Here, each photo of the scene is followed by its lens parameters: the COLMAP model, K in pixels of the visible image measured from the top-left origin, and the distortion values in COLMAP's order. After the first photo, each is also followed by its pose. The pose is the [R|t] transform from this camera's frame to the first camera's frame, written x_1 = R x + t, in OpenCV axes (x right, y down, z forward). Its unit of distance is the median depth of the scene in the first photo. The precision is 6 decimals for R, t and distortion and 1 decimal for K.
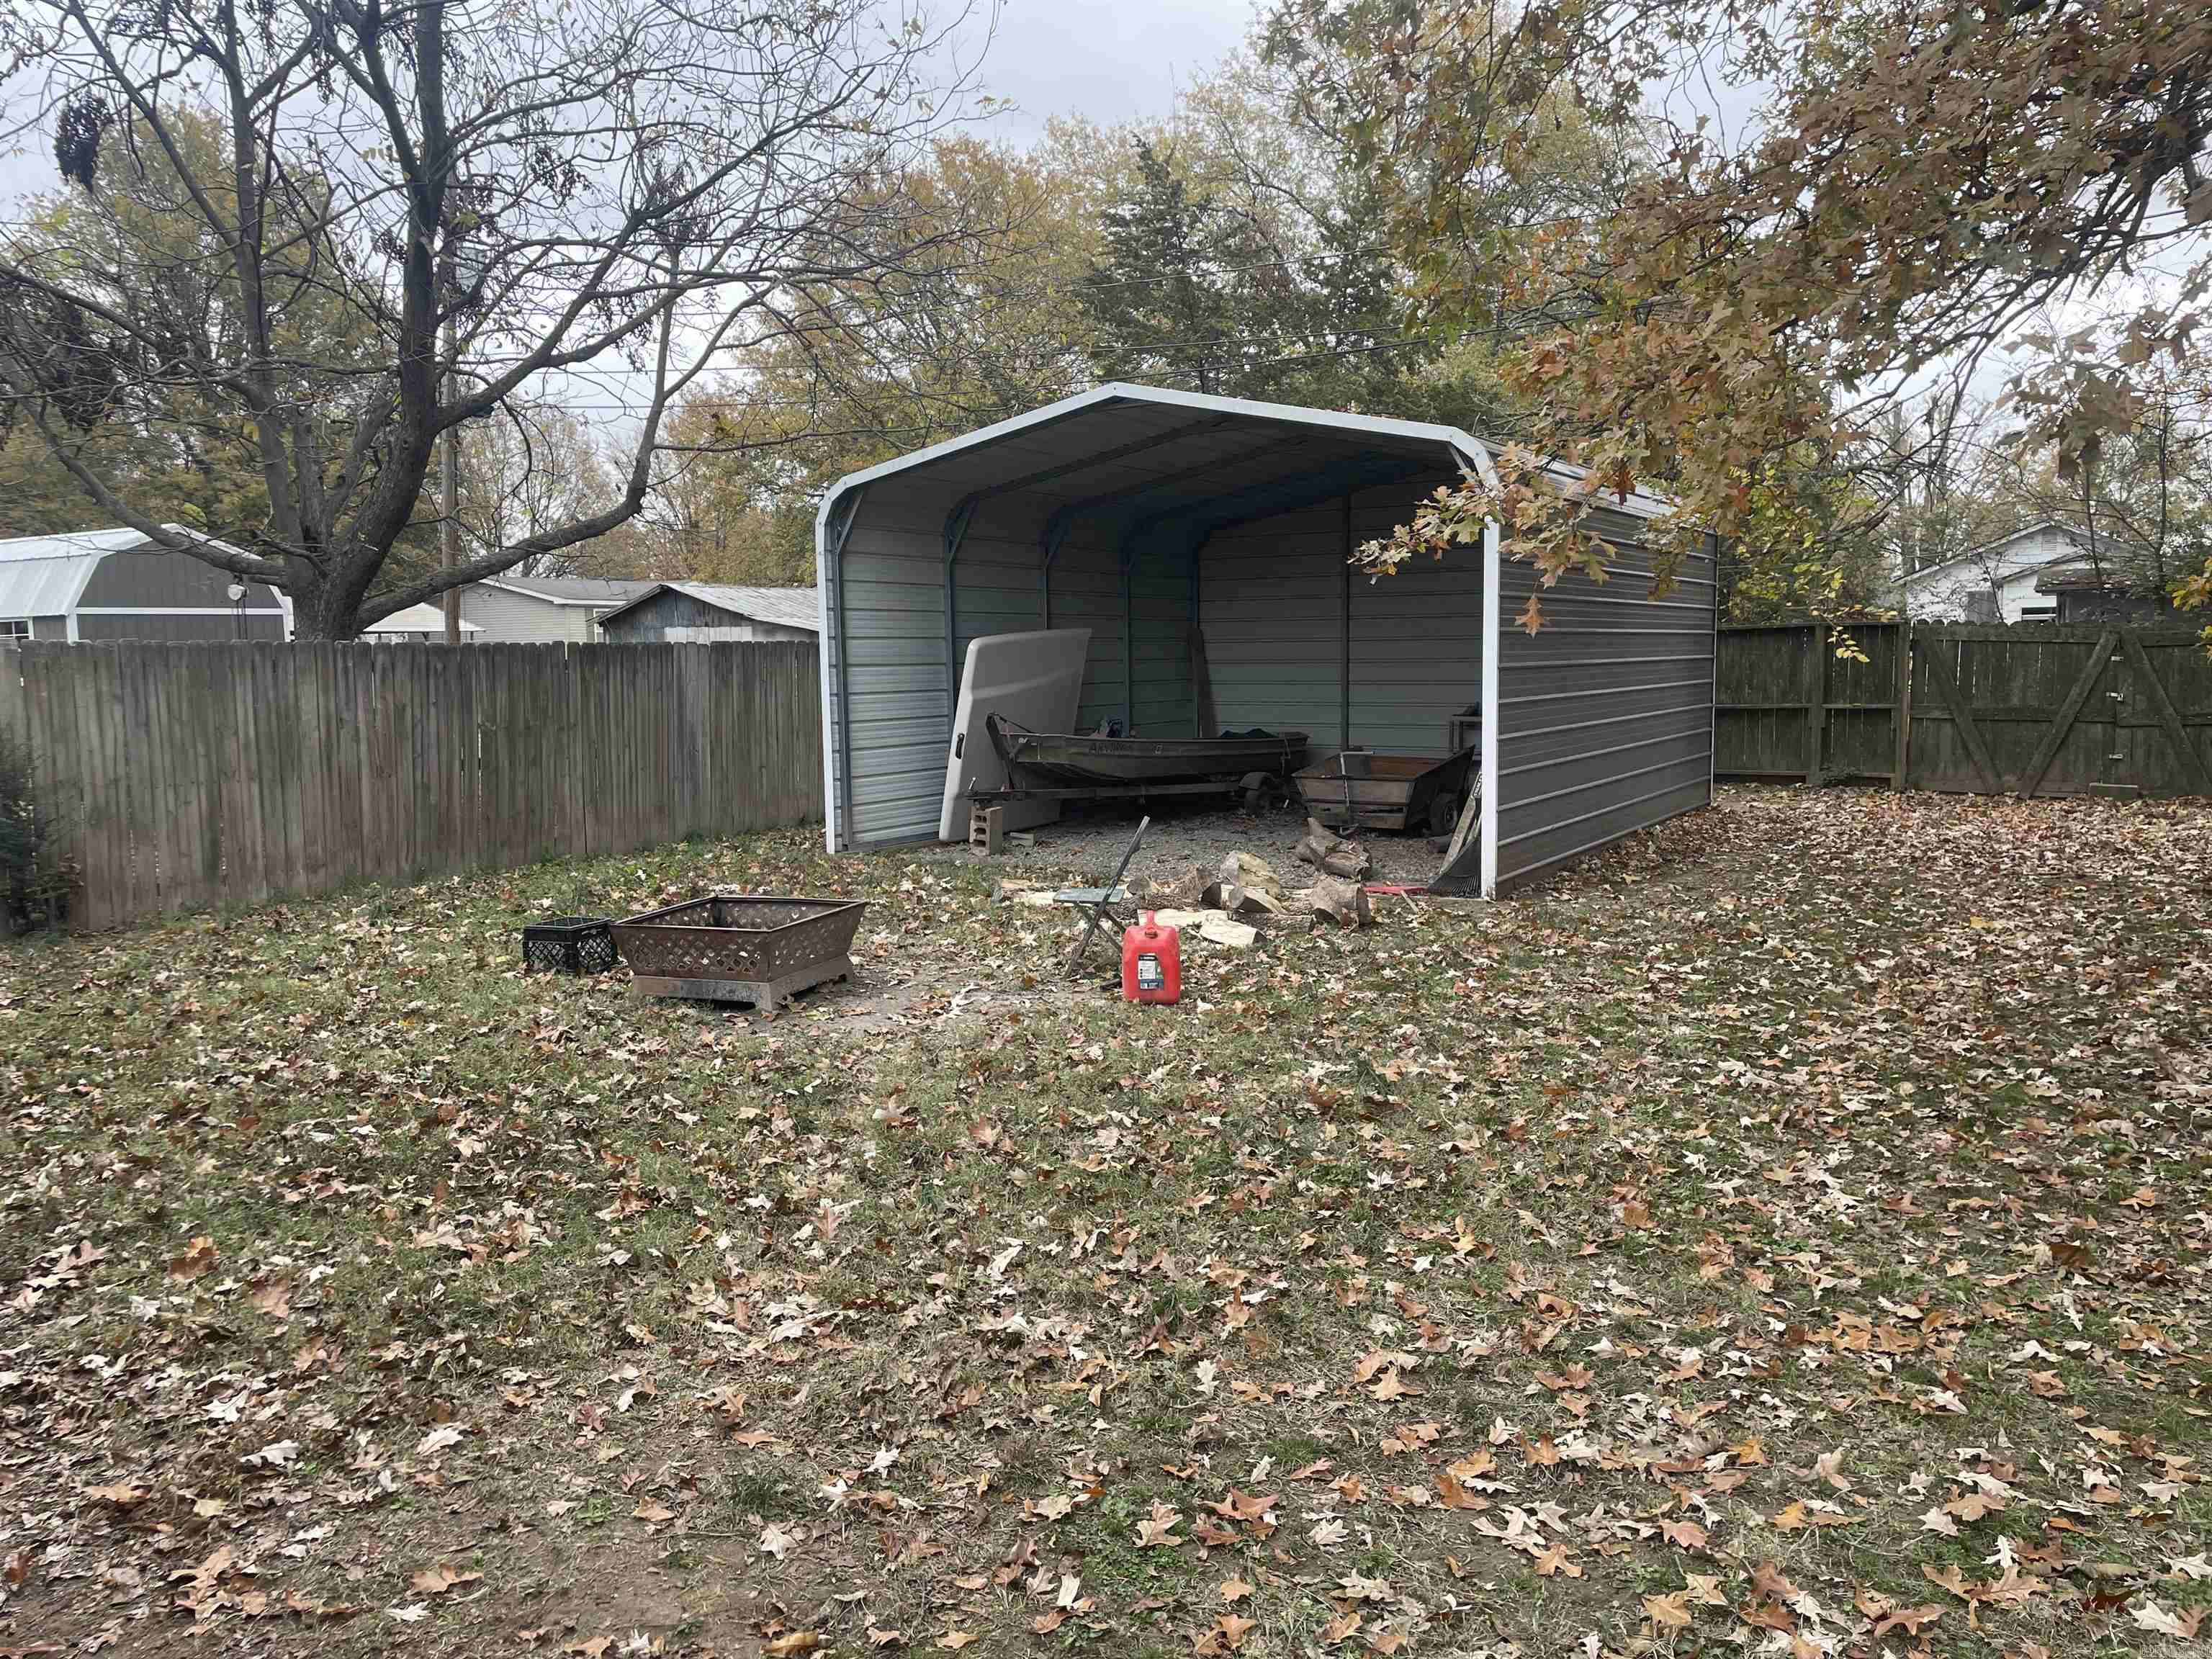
lens RADIAL K [[1685.6, 0, 1099.1], [0, 1685.6, 840.3], [0, 0, 1]] dist [0.087955, -0.106473]
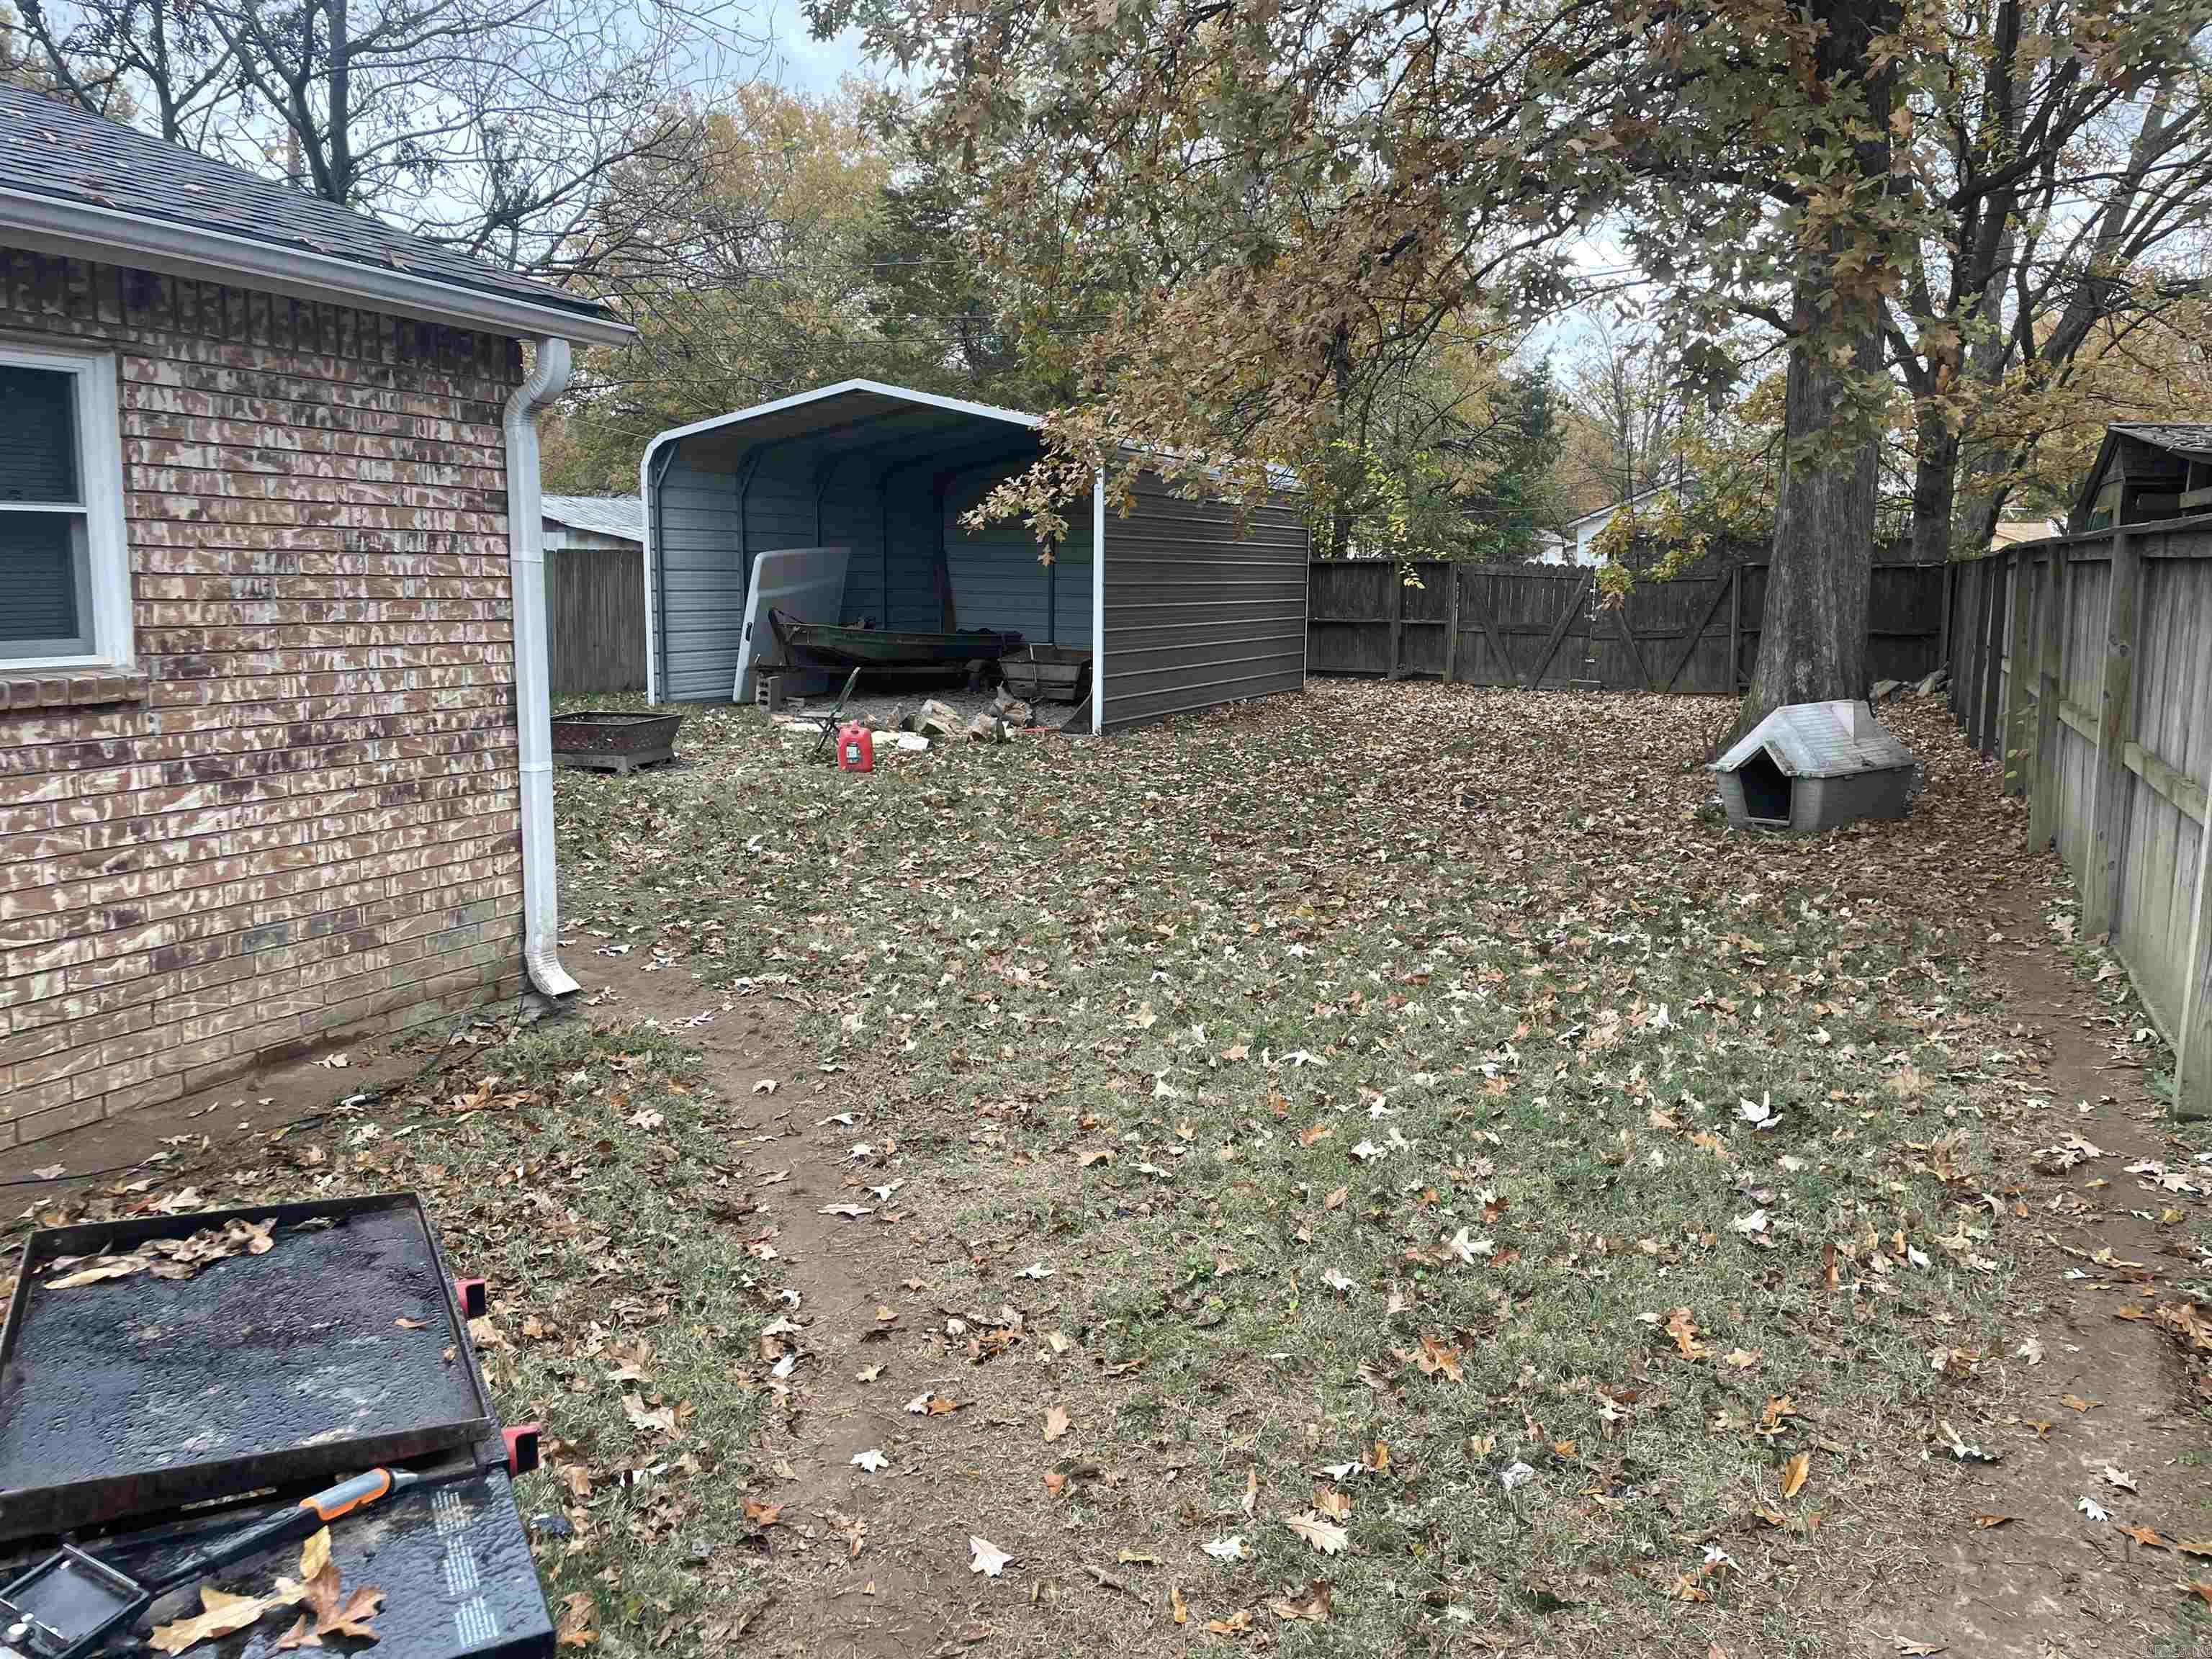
lens RADIAL K [[1685.6, 0, 1117.6], [0, 1685.6, 810.8], [0, 0, 1]] dist [0.087955, -0.106473]
pose [[0.992212, 0.009641, 0.124185, 0.045014], [-0.013675, 0.999405, 0.031674, 0.041868], [-0.123805, -0.033126, 0.991753, -0.402015]]
